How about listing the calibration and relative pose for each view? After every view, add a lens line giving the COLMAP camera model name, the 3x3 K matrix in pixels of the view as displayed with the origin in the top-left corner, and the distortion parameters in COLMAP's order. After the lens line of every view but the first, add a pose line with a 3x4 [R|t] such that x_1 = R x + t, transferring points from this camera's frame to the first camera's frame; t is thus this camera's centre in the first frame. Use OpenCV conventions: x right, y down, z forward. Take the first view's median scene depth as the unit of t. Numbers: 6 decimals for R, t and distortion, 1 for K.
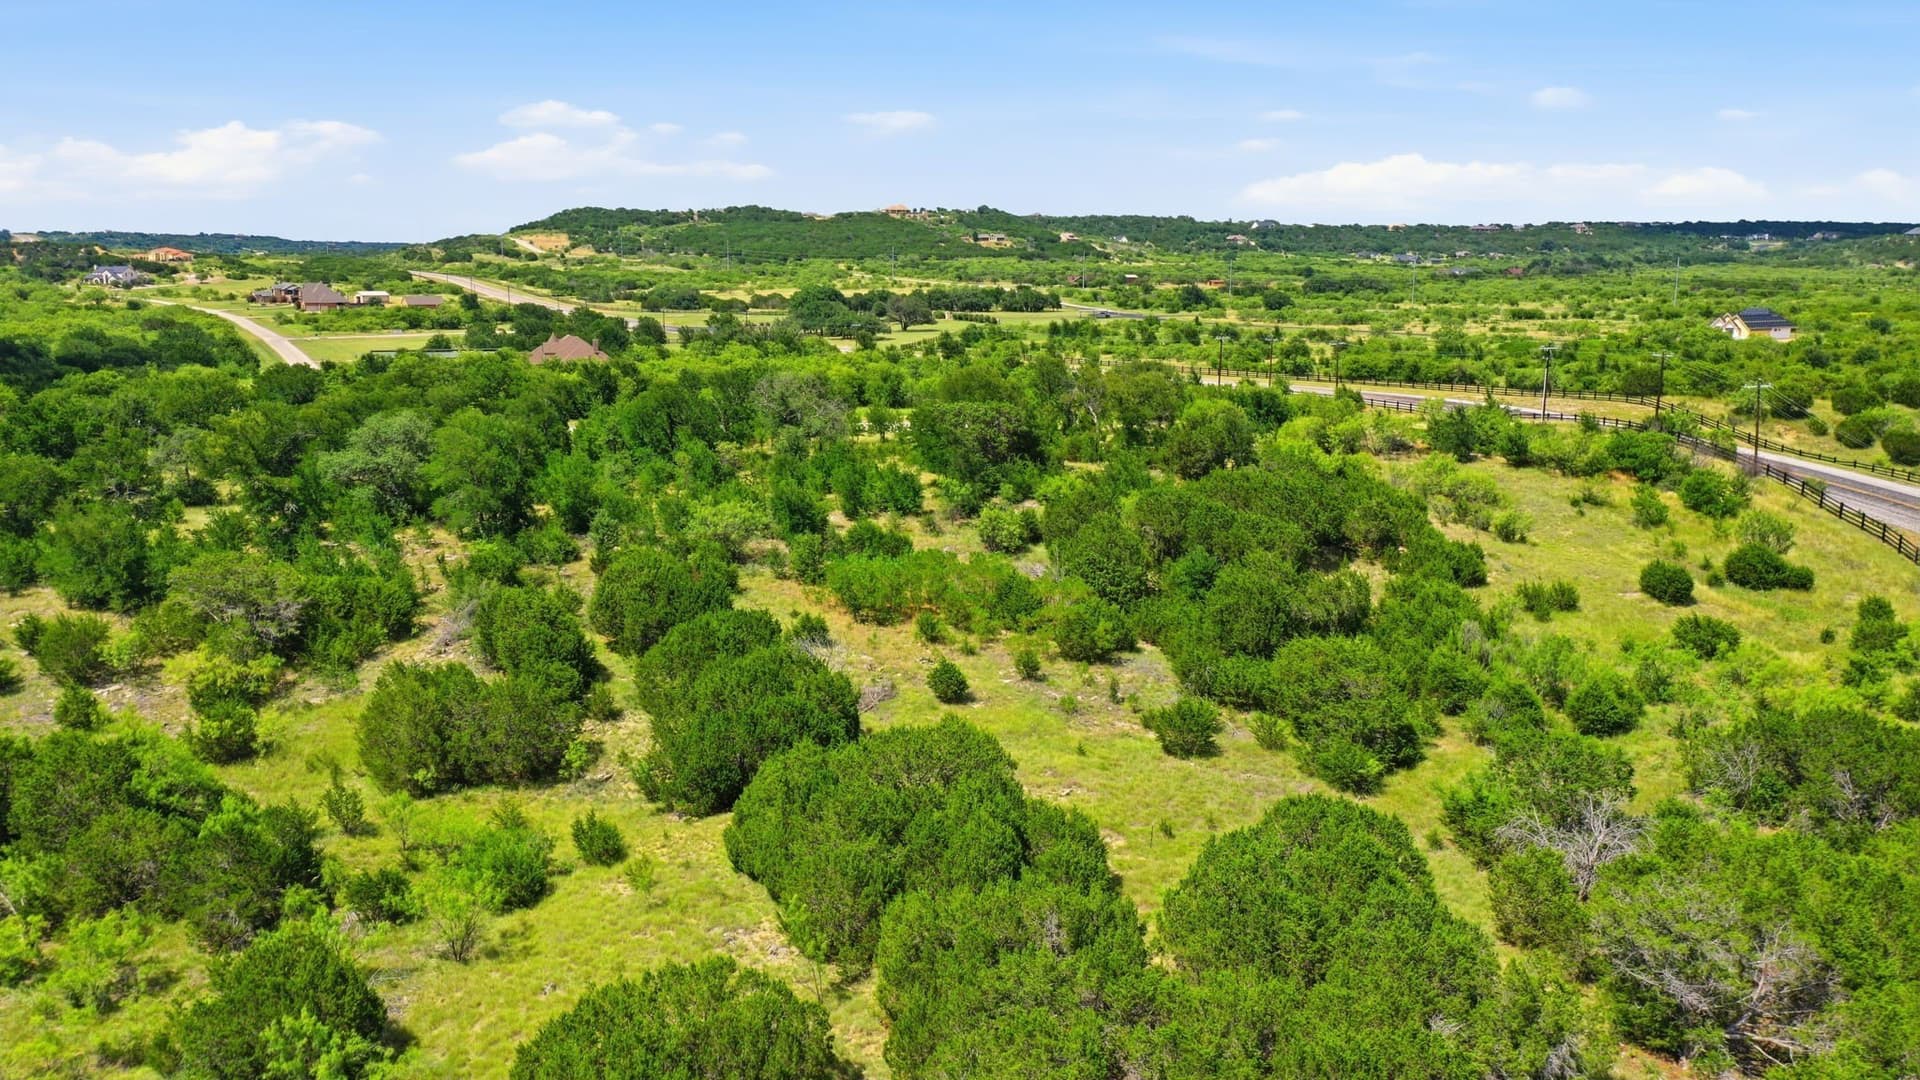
lens RADIAL K [[1490.9, 0, 960.0], [0, 1490.9, 540.0], [0, 0, 1]] dist [-0.013730, 0.003840]
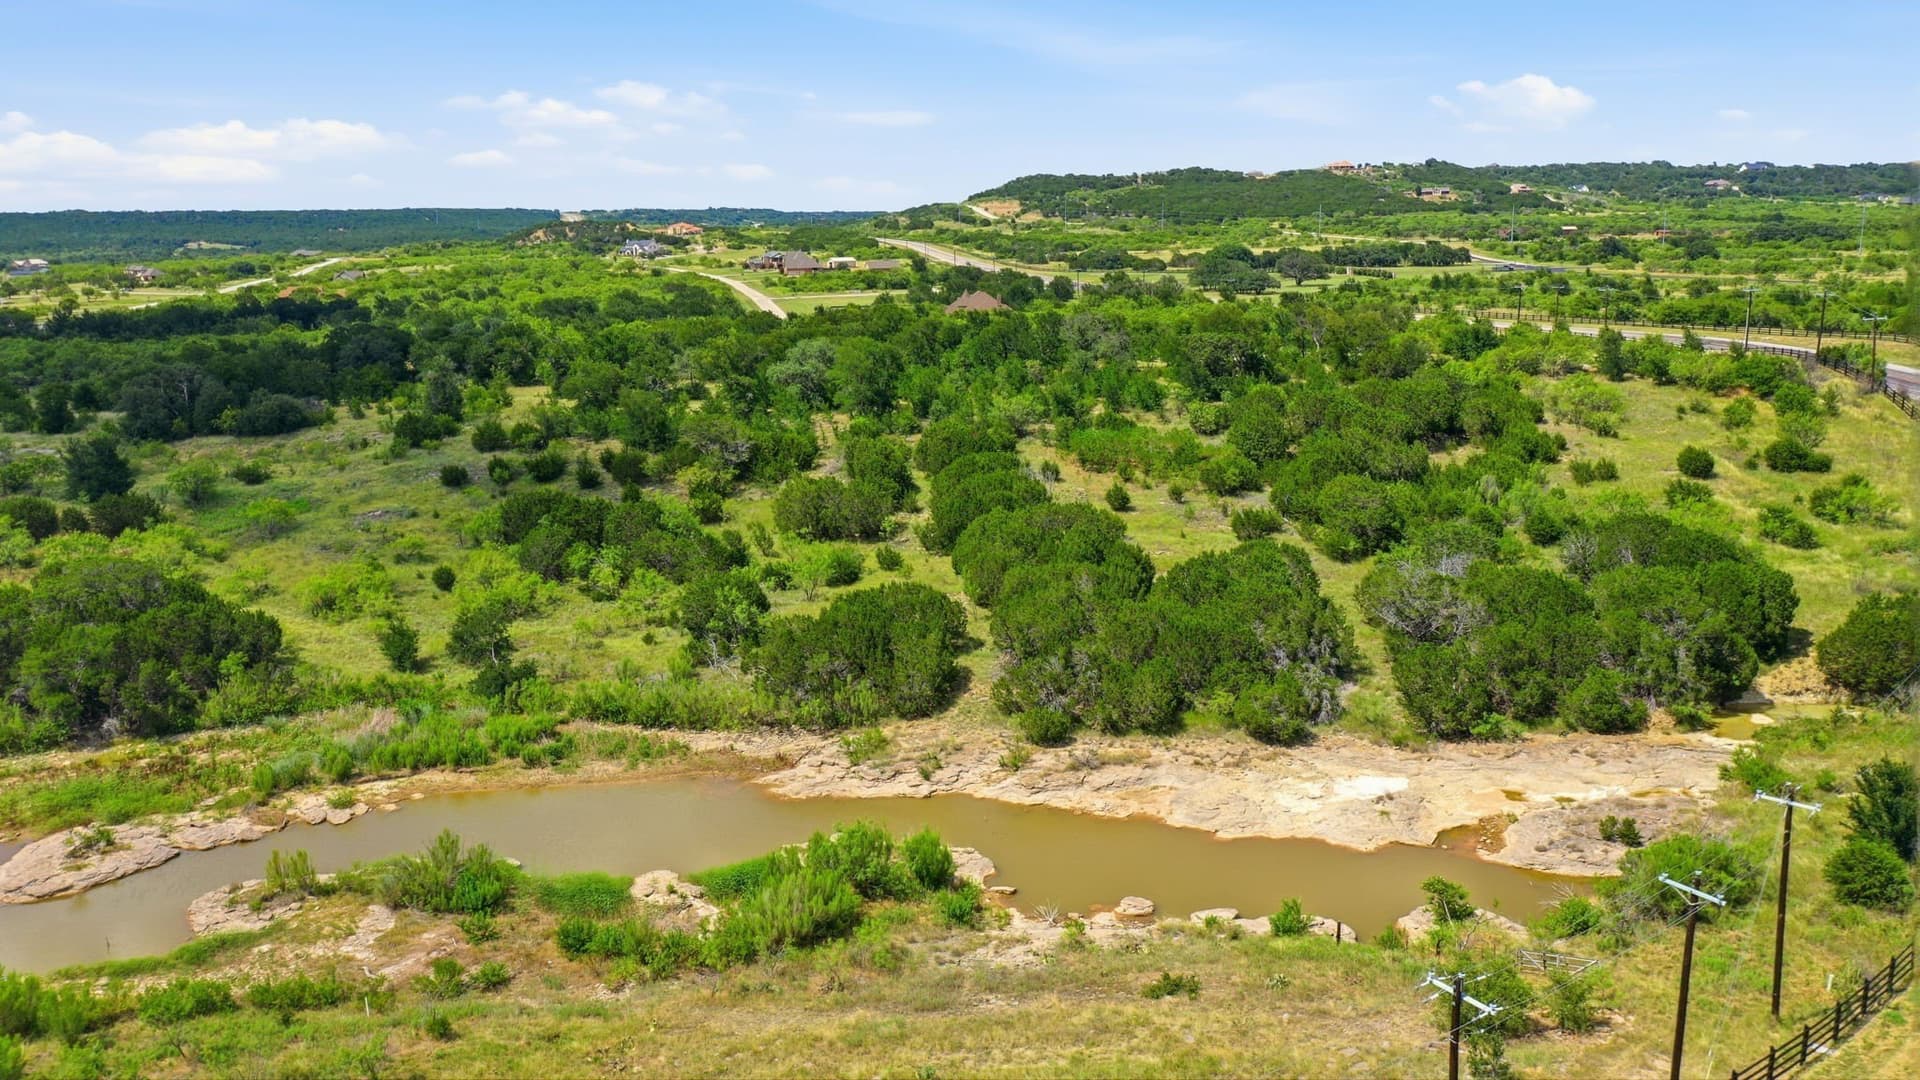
lens RADIAL K [[1498.0, 0, 960.0], [0, 1498.0, 540.0], [0, 0, 1]] dist [-0.013669, 0.006836]
pose [[0.954119, 0.036888, -0.297147, 0.045618], [-0.029238, 0.999118, 0.030149, 0.014167], [0.297997, -0.020077, 0.954356, -0.086158]]
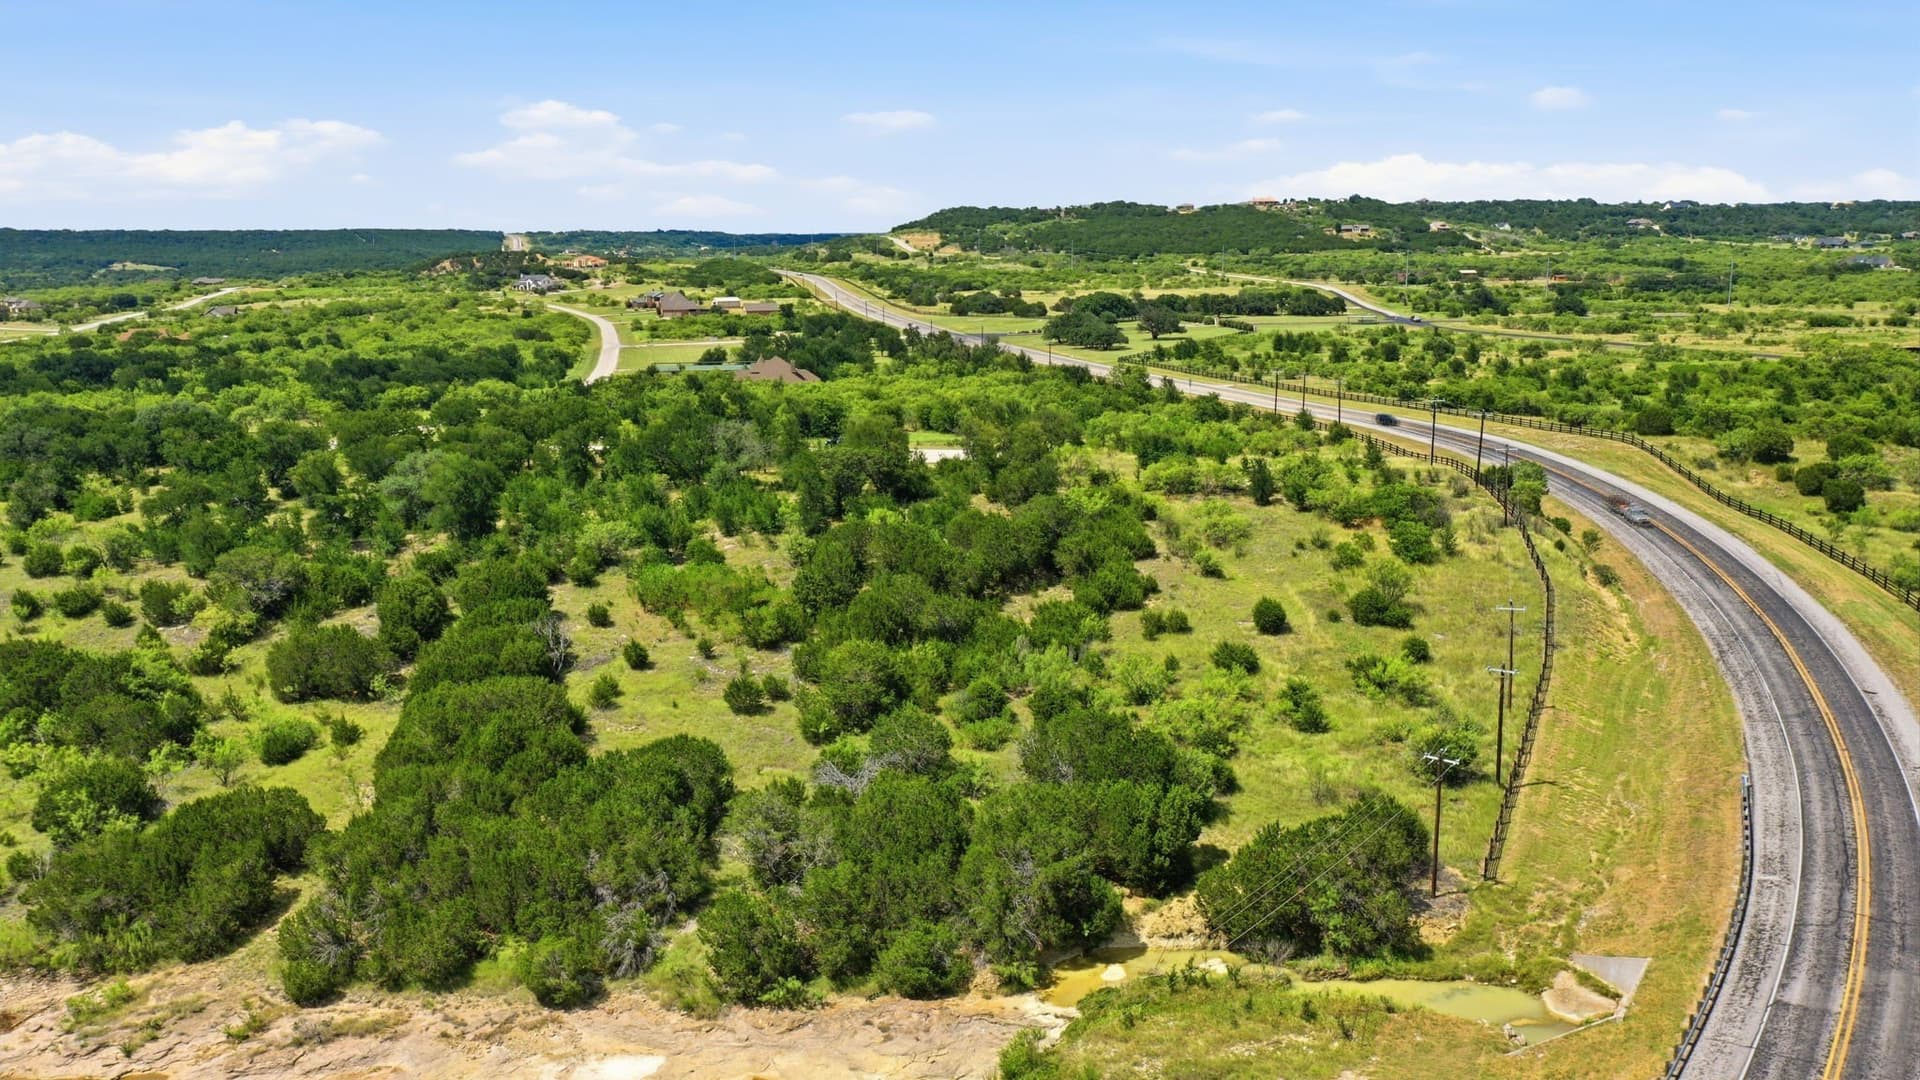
lens RADIAL K [[1490.9, 0, 960.0], [0, 1490.9, 540.0], [0, 0, 1]] dist [-0.013730, 0.003840]
pose [[0.959291, 0.040508, -0.279499, 0.105740], [-0.036829, 0.999152, 0.018406, -0.008740], [0.280008, -0.007363, 0.959970, -0.050596]]
